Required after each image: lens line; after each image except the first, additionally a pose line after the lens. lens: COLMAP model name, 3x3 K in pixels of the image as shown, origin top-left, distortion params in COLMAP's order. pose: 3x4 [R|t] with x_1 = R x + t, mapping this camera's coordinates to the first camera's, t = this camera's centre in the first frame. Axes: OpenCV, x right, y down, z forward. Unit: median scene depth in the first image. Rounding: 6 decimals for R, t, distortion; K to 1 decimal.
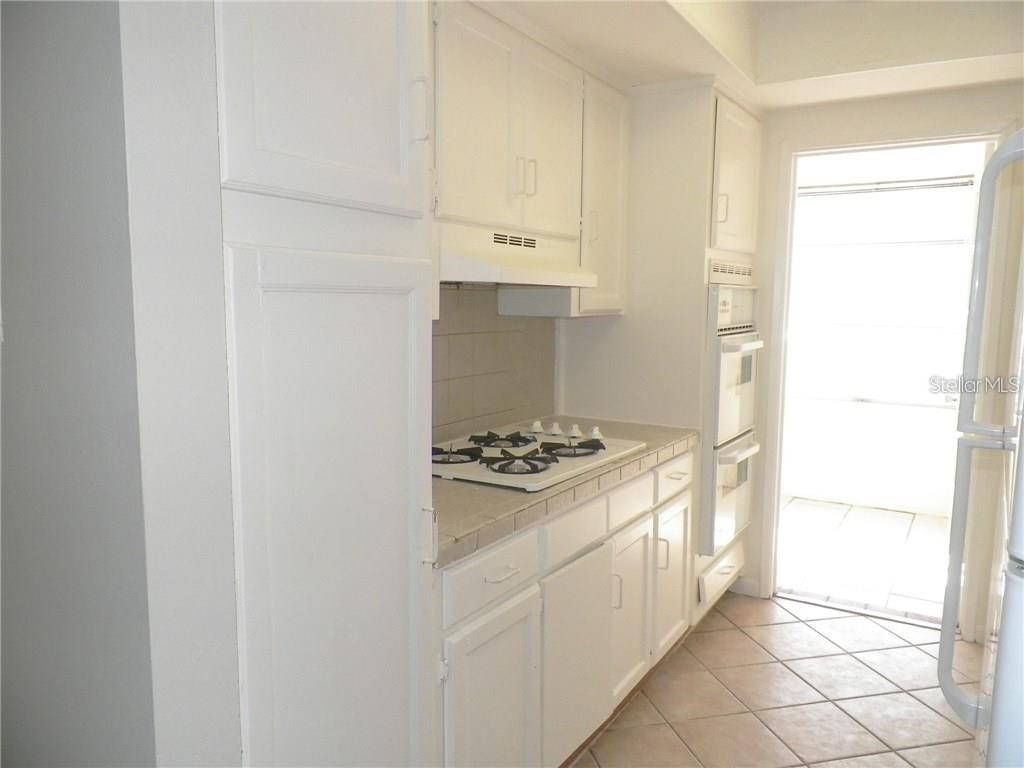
lens RADIAL K [[763.2, 0, 513.1], [0, 763.2, 389.0], [0, 0, 1]] dist [-0.011093, 0.015983]
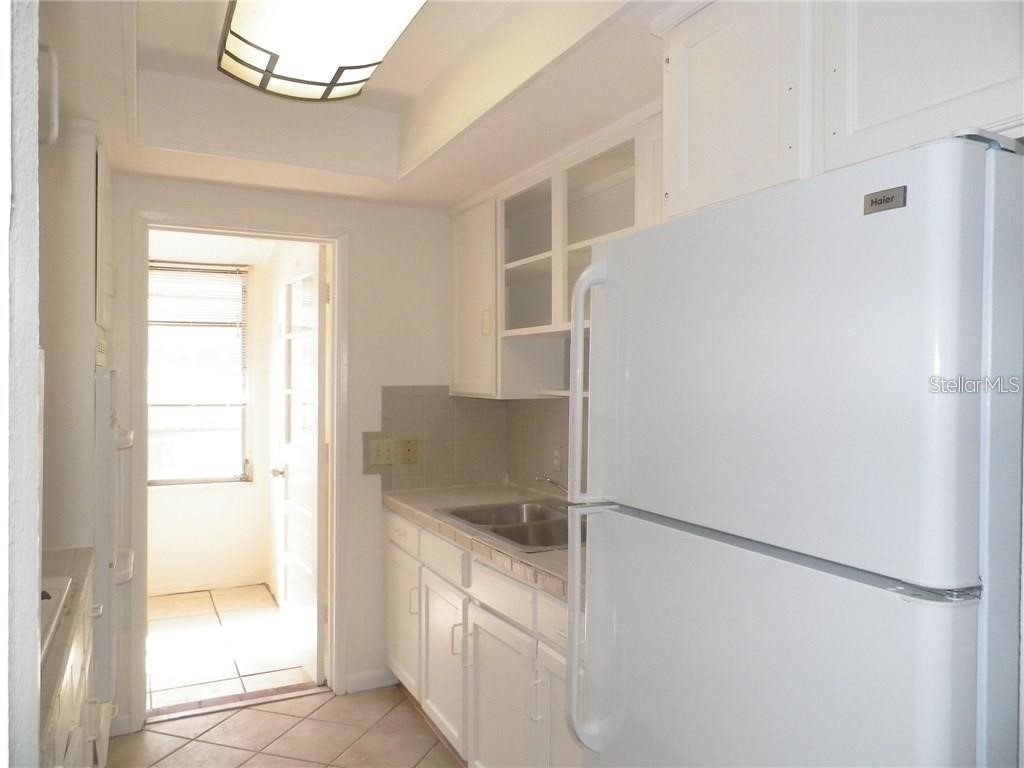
lens RADIAL K [[763.2, 0, 514.1], [0, 763.2, 378.8], [0, 0, 1]] dist [-0.011093, 0.015983]
pose [[0.522034, -0.005336, 0.852908, -0.180284], [0.098164, 0.993711, -0.053866, -0.029826], [-0.847257, 0.111844, 0.519275, 0.166307]]
